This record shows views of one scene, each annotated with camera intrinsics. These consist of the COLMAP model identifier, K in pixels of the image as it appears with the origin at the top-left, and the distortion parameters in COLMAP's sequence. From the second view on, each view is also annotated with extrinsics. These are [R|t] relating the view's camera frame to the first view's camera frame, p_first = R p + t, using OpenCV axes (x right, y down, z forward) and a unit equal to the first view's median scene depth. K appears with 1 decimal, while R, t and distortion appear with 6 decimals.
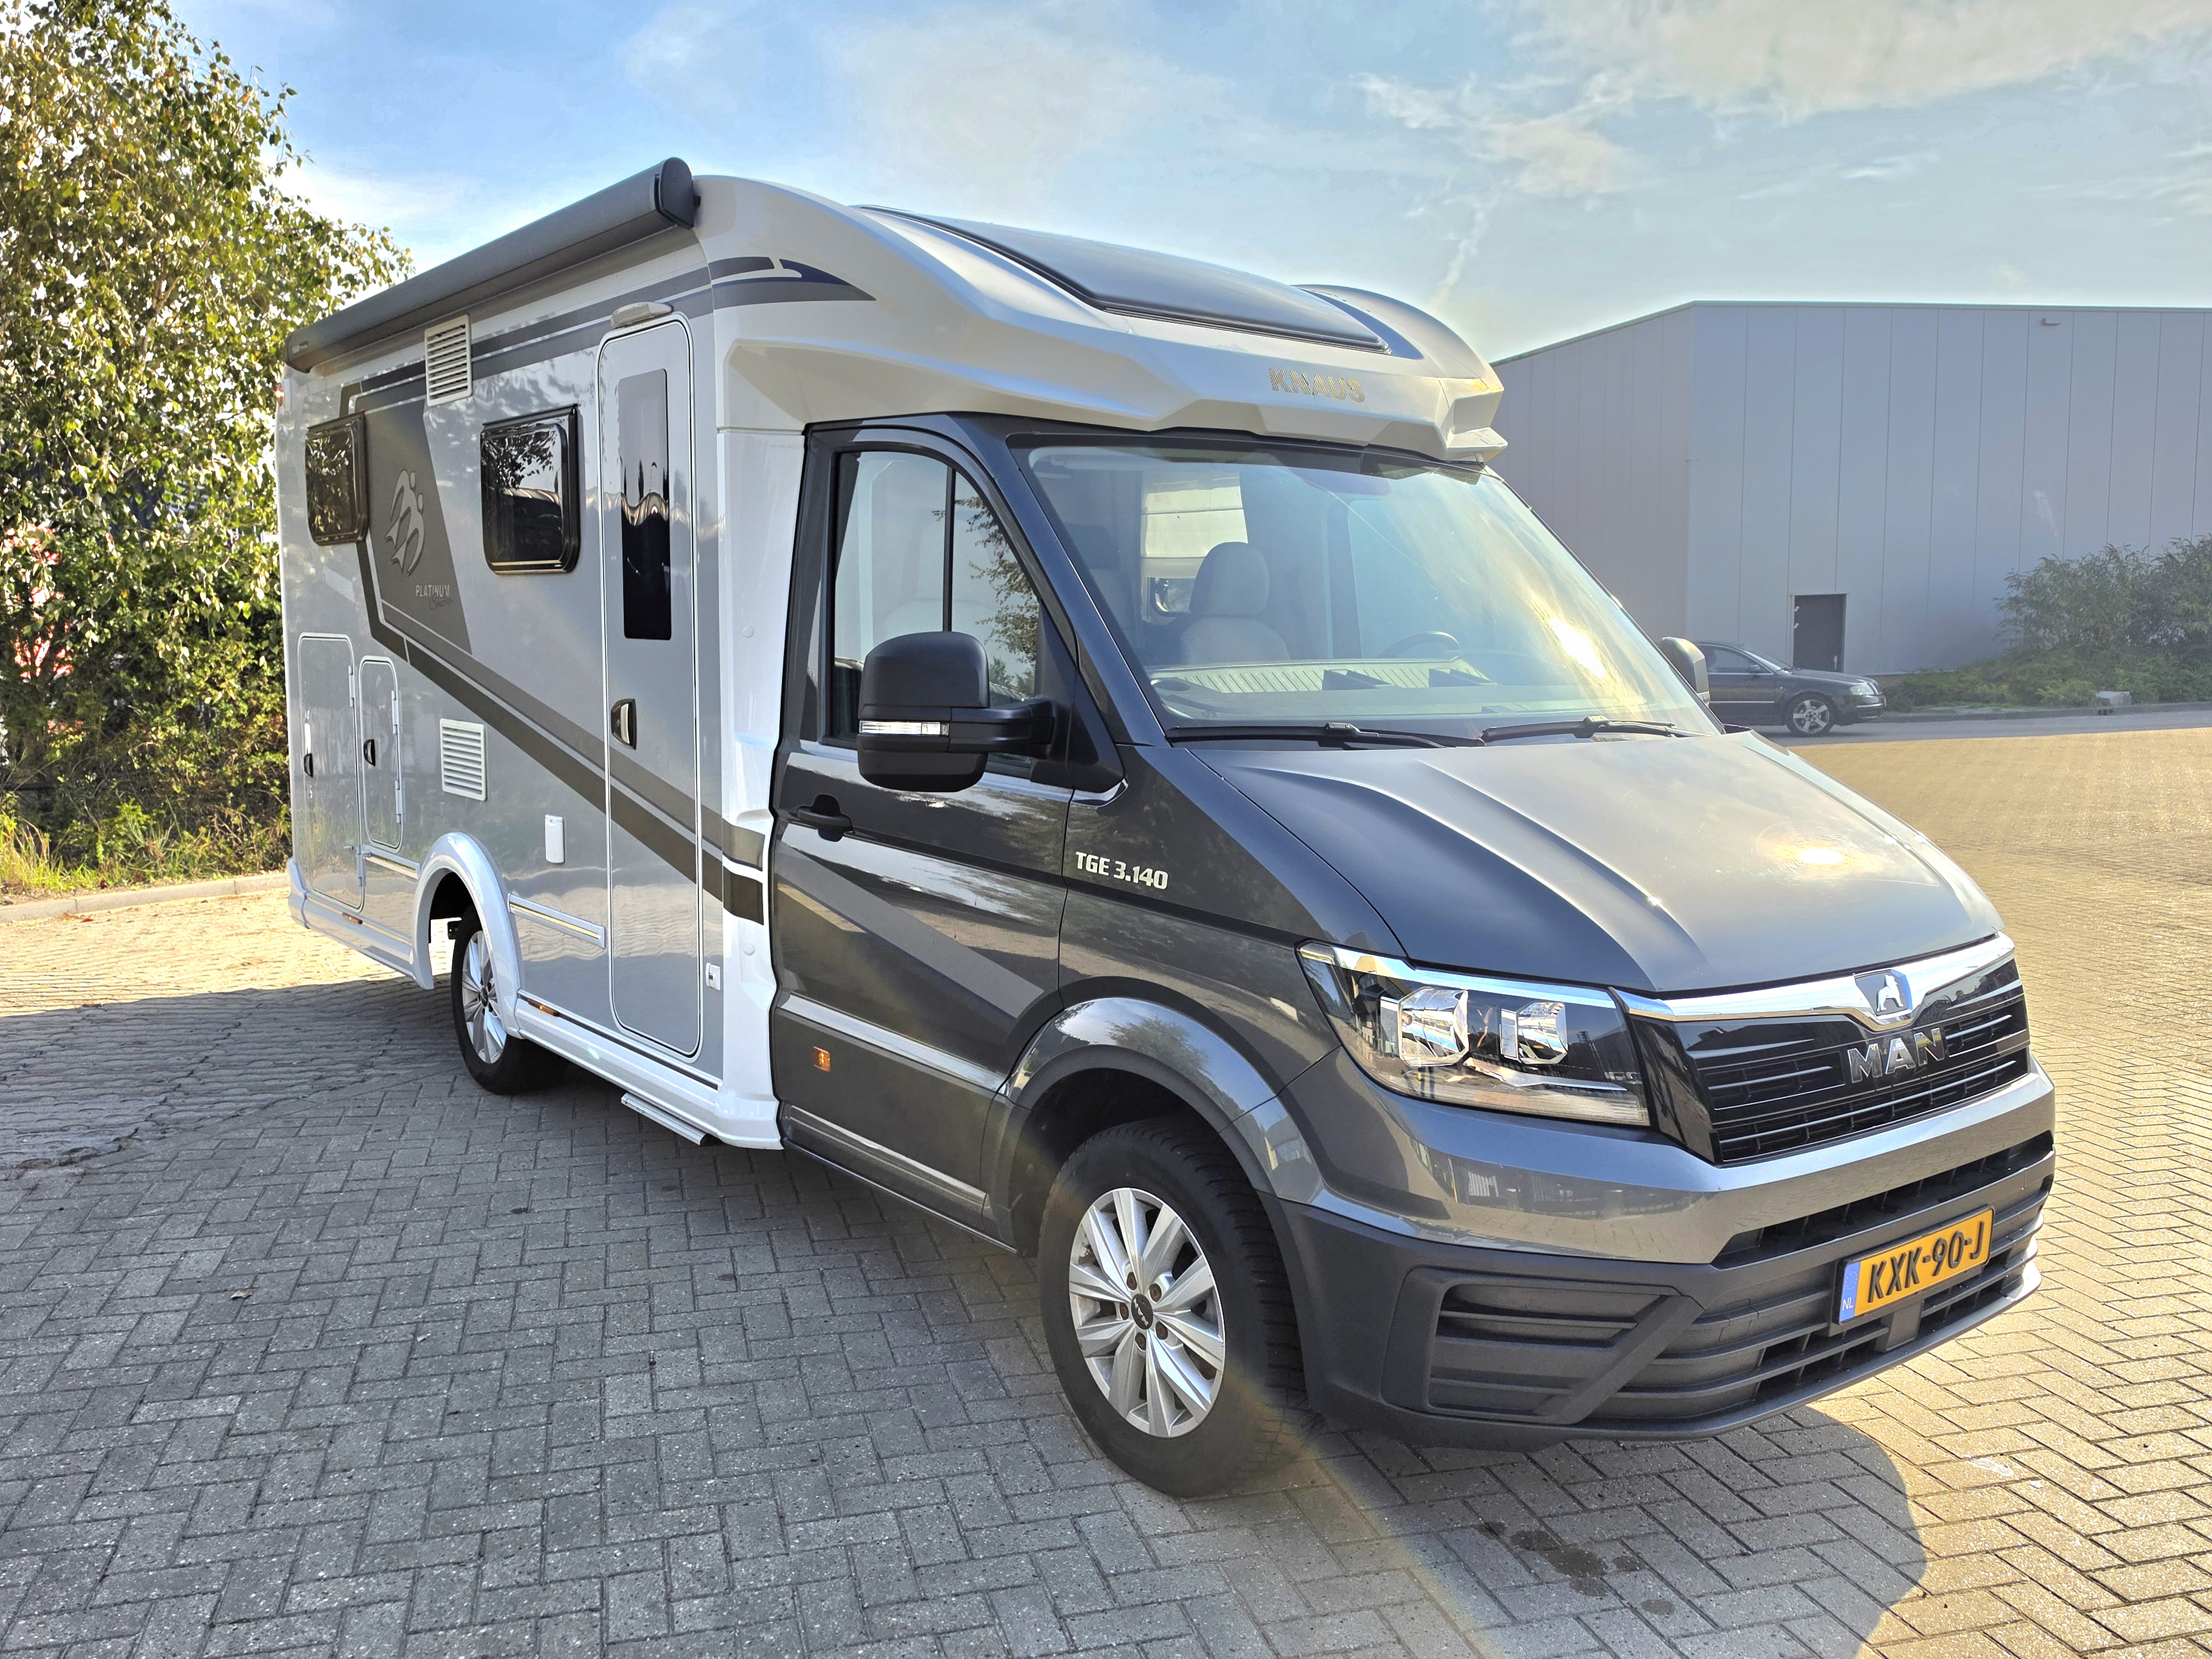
lens RADIAL K [[1838.2, 0, 1106.0], [0, 1838.2, 829.5], [0, 0, 1]] dist [0.060368, -0.001932]
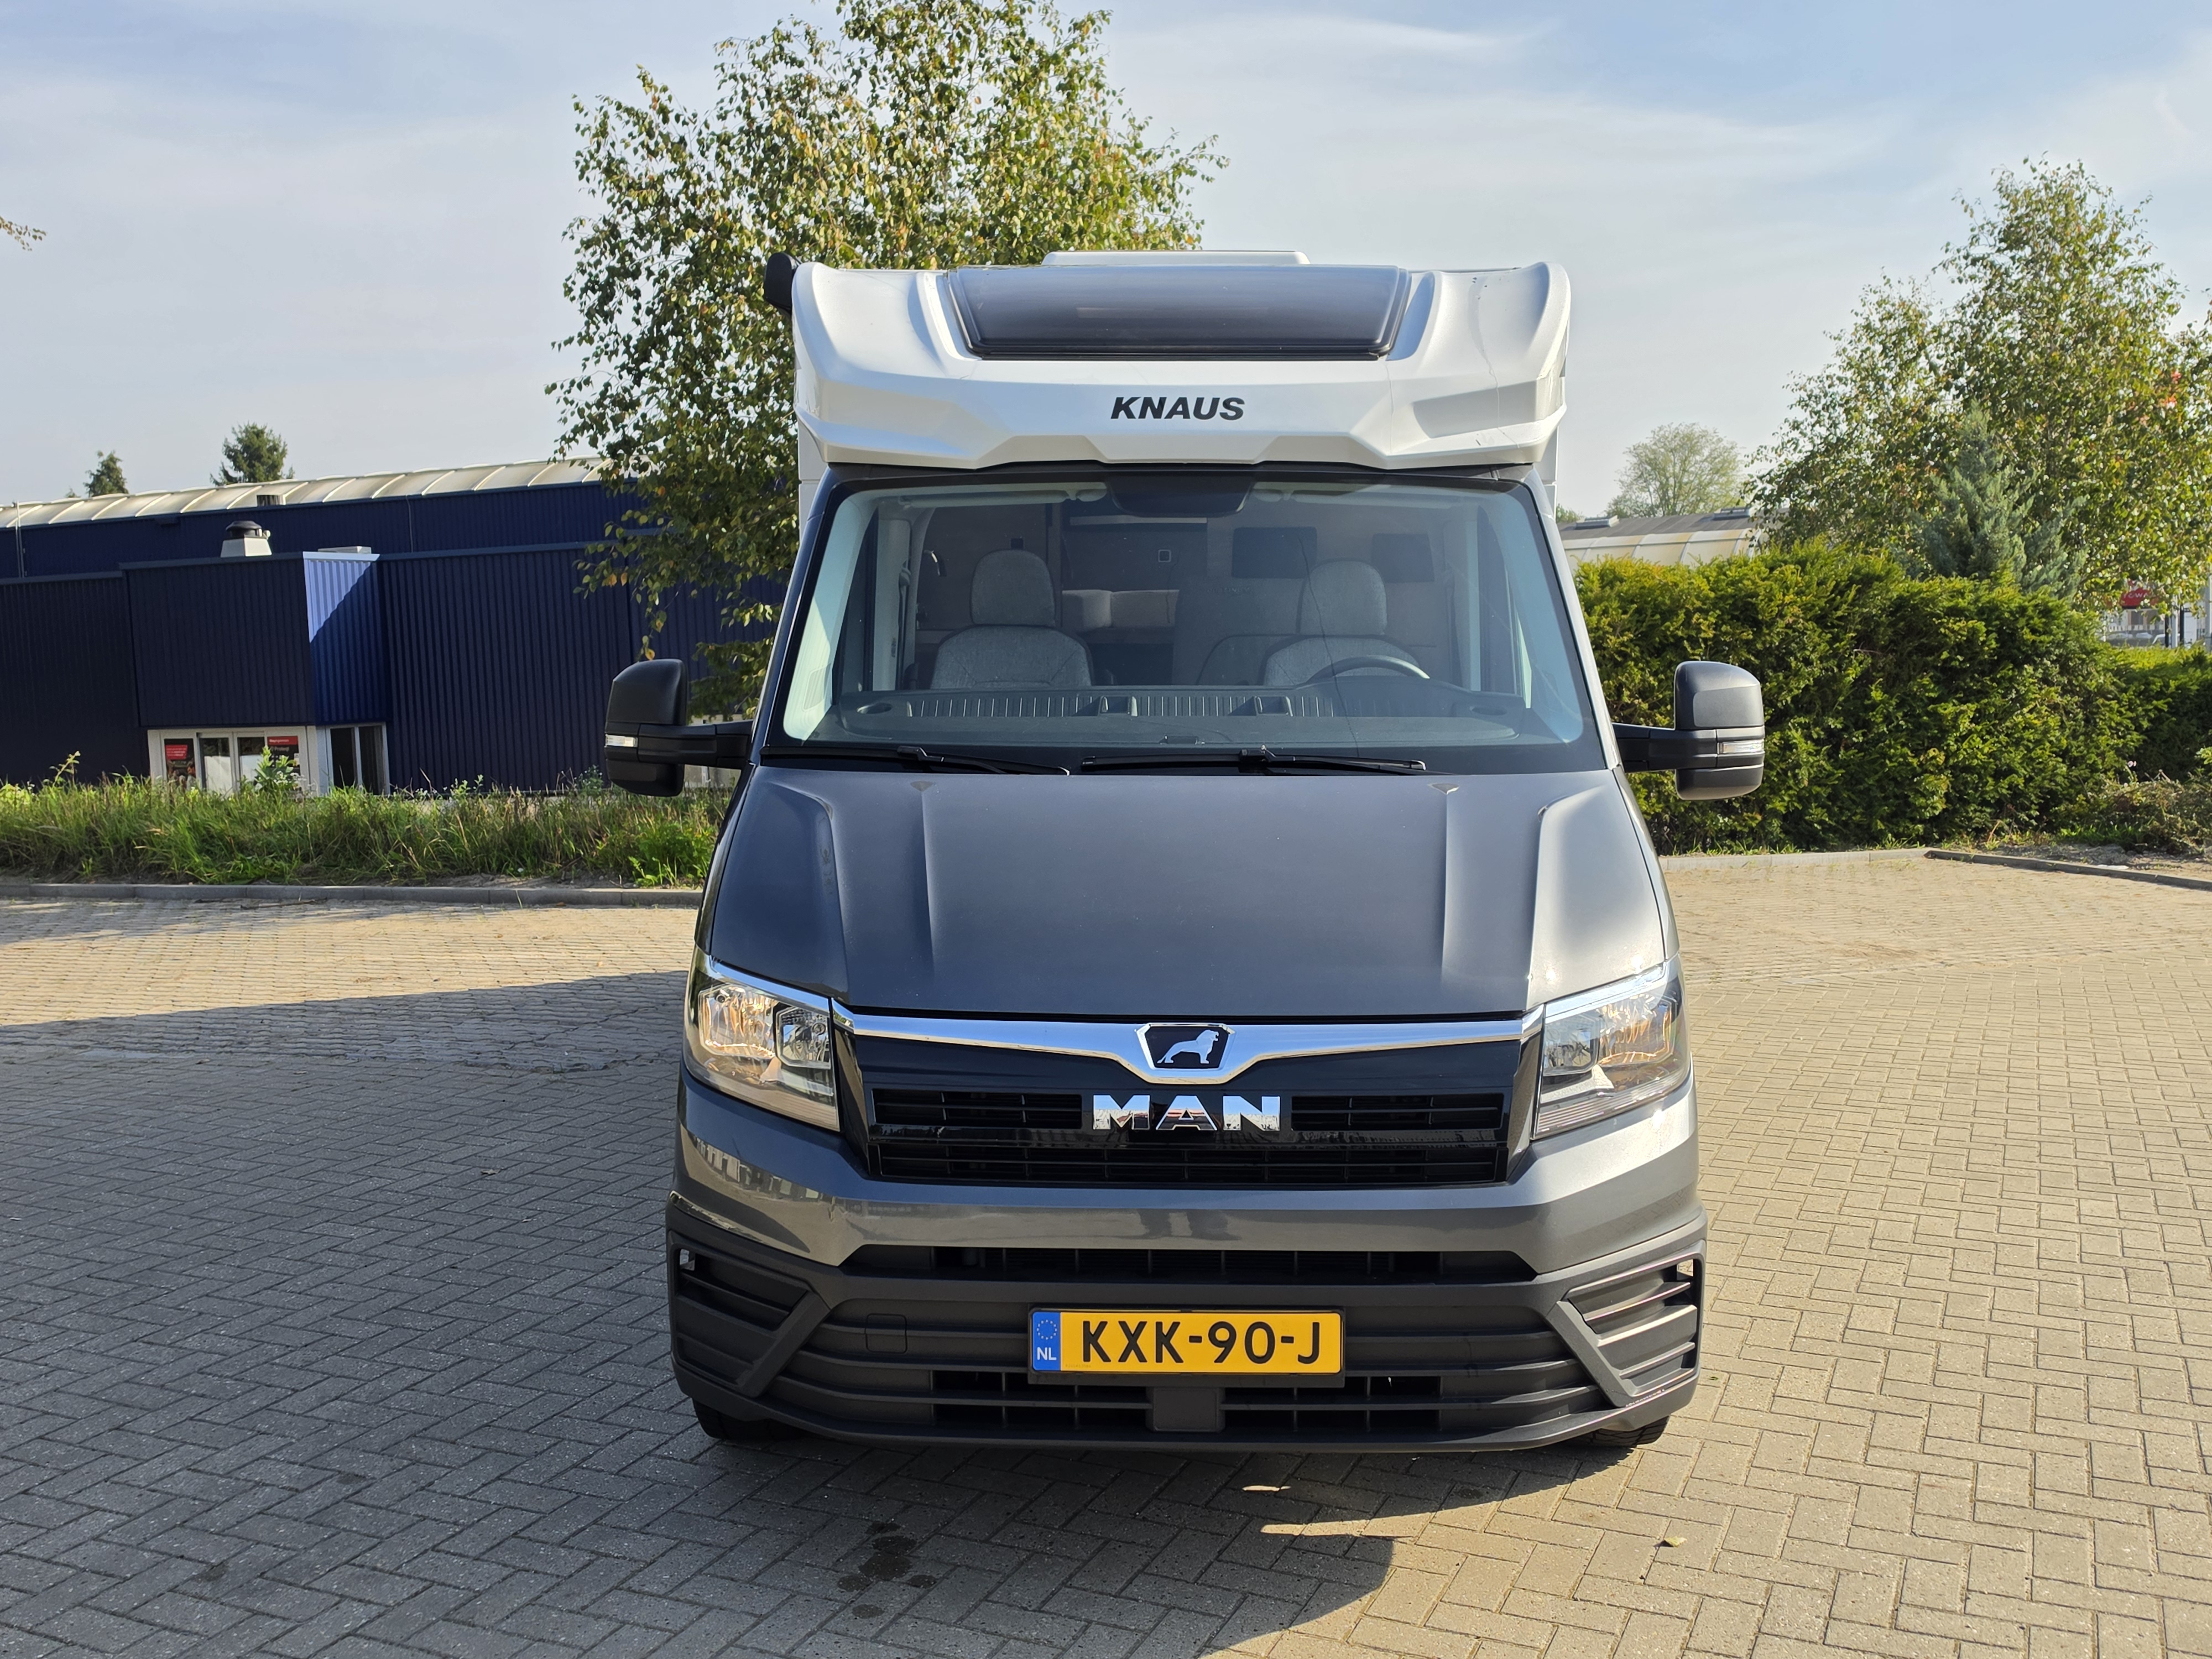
lens RADIAL K [[2091.8, 0, 1117.2], [0, 2091.8, 823.8], [0, 0, 1]] dist [0.120338, -0.187514]
pose [[0.774513, 0.047938, -0.630739, 1.076995], [-0.069127, 0.997567, -0.009066, -0.012195], [0.628769, 0.050623, 0.775942, 0.157374]]
